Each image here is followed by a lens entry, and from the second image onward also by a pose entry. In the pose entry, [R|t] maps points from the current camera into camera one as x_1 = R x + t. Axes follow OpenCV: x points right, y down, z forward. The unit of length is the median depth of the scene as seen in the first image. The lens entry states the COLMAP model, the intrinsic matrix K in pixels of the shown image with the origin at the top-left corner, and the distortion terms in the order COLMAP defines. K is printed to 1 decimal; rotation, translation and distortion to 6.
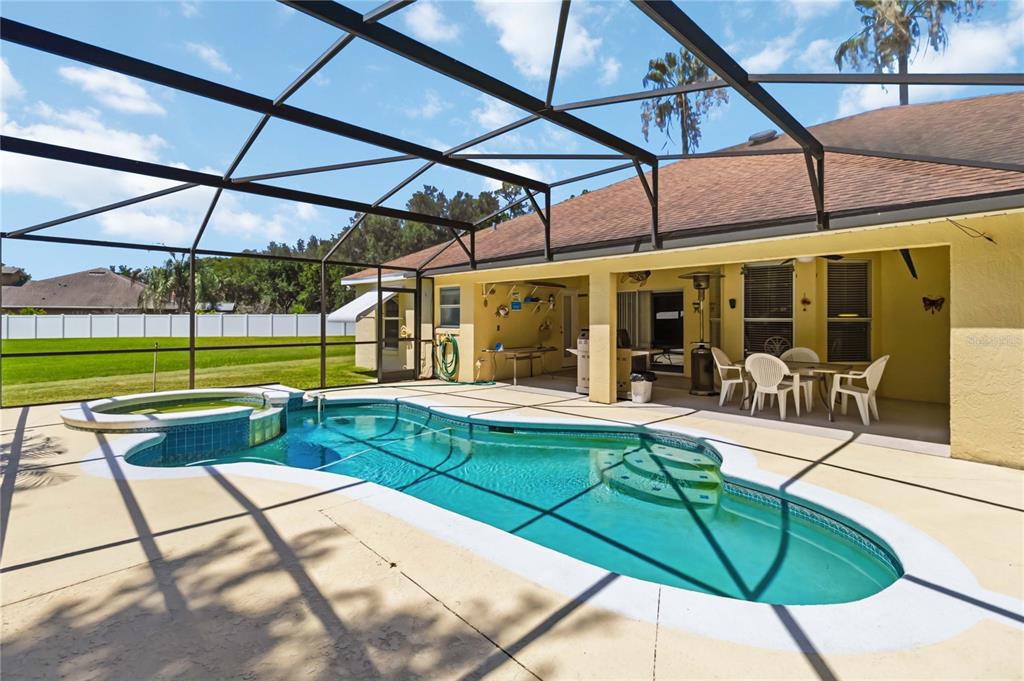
lens RADIAL K [[476.3, 0, 515.7], [0, 476.3, 322.1], [0, 0, 1]] dist [-0.000367, -0.000068]
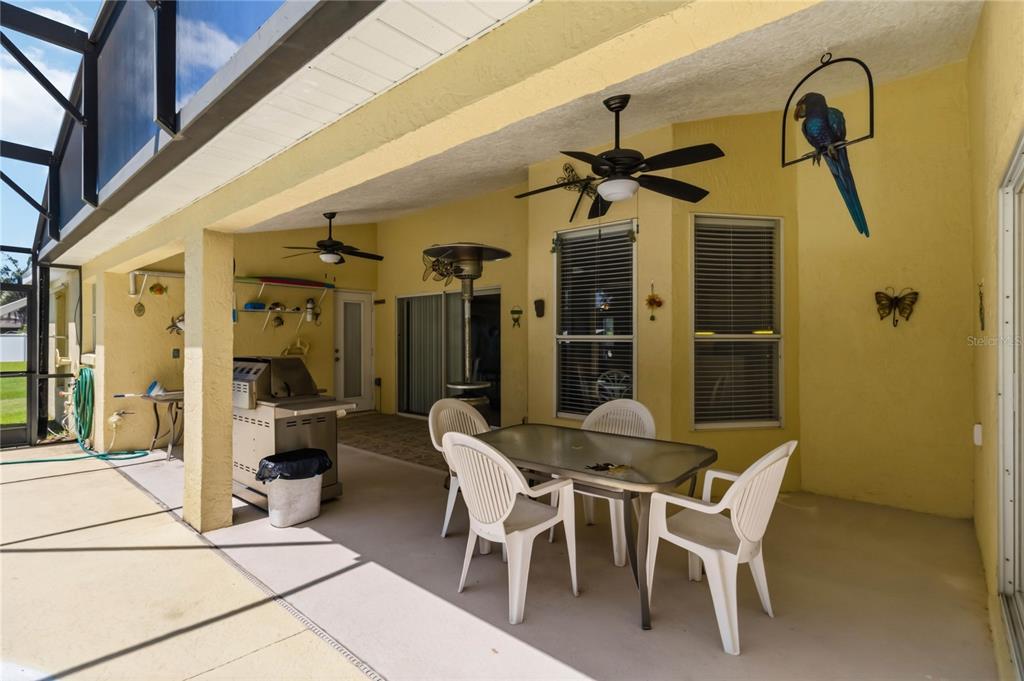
lens RADIAL K [[483.1, 0, 512.0], [0, 483.1, 340.5], [0, 0, 1]] dist [0.001093, 0.000214]
pose [[0.996279, -0.000735, 0.086185, 0.419726], [0.001063, 0.999992, -0.003756, -0.000476], [-0.086181, 0.003833, 0.996272, 0.512526]]
